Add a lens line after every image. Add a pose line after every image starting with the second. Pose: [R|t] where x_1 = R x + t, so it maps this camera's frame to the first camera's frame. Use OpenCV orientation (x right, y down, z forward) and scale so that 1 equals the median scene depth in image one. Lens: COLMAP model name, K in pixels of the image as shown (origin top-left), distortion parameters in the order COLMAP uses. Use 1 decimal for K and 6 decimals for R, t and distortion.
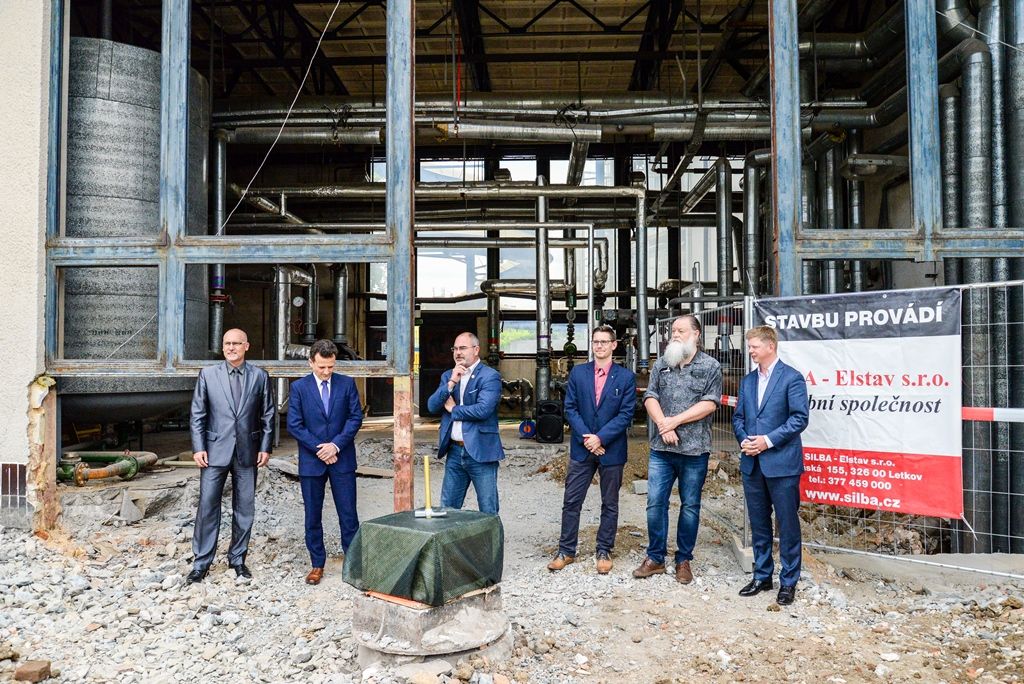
lens RADIAL K [[806.5, 0, 512.0], [0, 806.5, 342.0], [0, 0, 1]] dist [-0.045847, -0.003278]
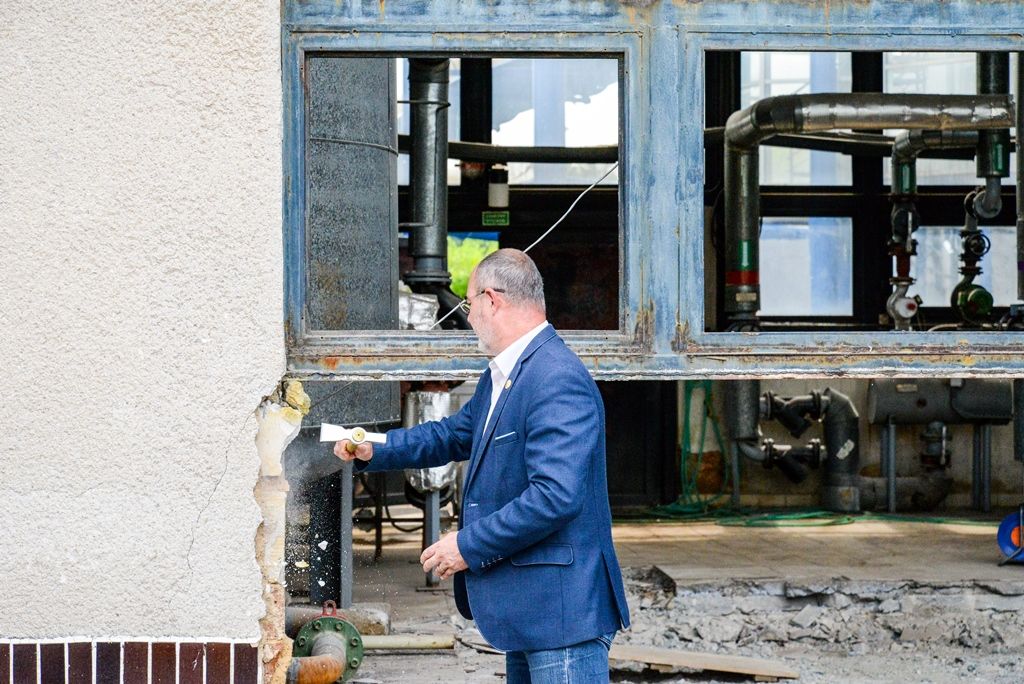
lens RADIAL K [[2497.1, 0, 512.0], [0, 2497.1, 342.0], [0, 0, 1]] dist [0.023064, 0.216979]
pose [[0.995447, -0.000785, 0.095309, -0.594111], [-0.001521, 0.999708, 0.024119, 0.001354], [-0.095300, -0.024154, 0.995156, -0.058566]]
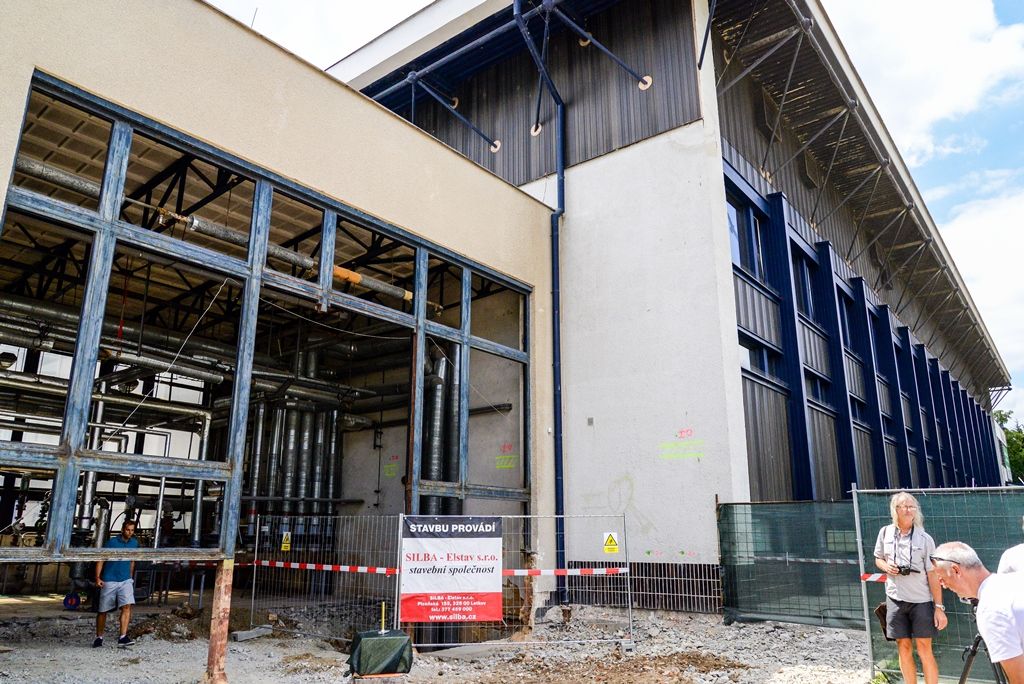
lens RADIAL K [[714.1, 0, 512.0], [0, 714.1, 342.0], [0, 0, 1]] dist [-0.046626, 0.005734]
pose [[0.590814, 0.216564, 0.777200, -0.923431], [-0.026404, 0.967976, -0.249651, -0.034807], [-0.806376, 0.126976, 0.577611, -0.240391]]
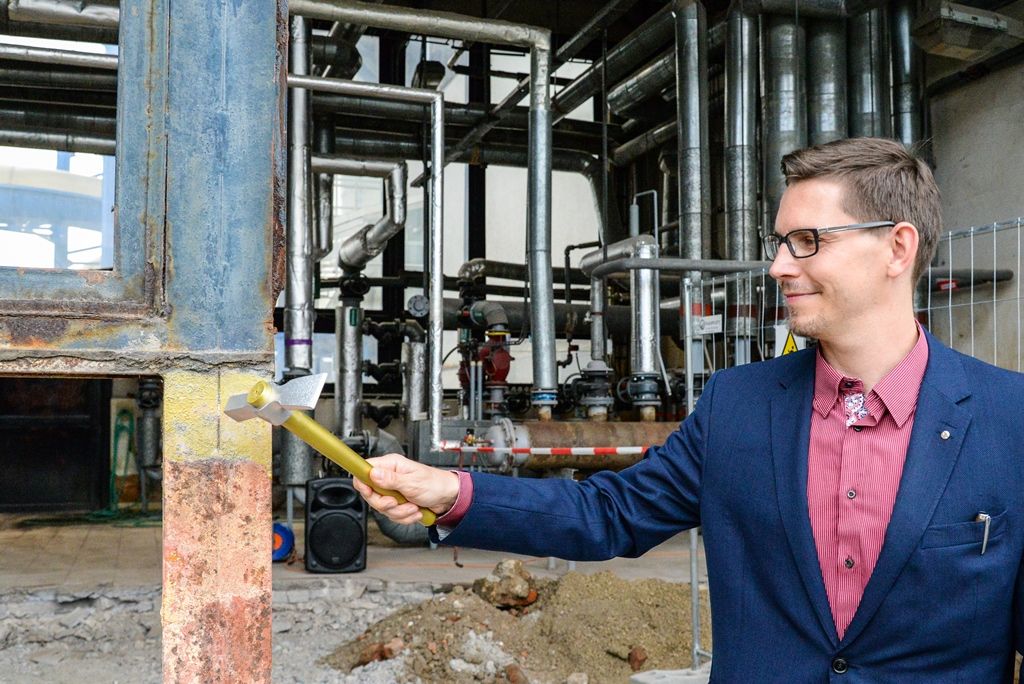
lens RADIAL K [[1086.3, 0, 542.4], [0, 1086.3, 371.7], [0, 0, 1]] dist [-0.062424, 0.012516]
pose [[0.921899, 0.015475, 0.387121, -0.157116], [-0.008852, 0.999782, -0.018887, 0.045517], [-0.387329, 0.013985, 0.921836, 0.763699]]
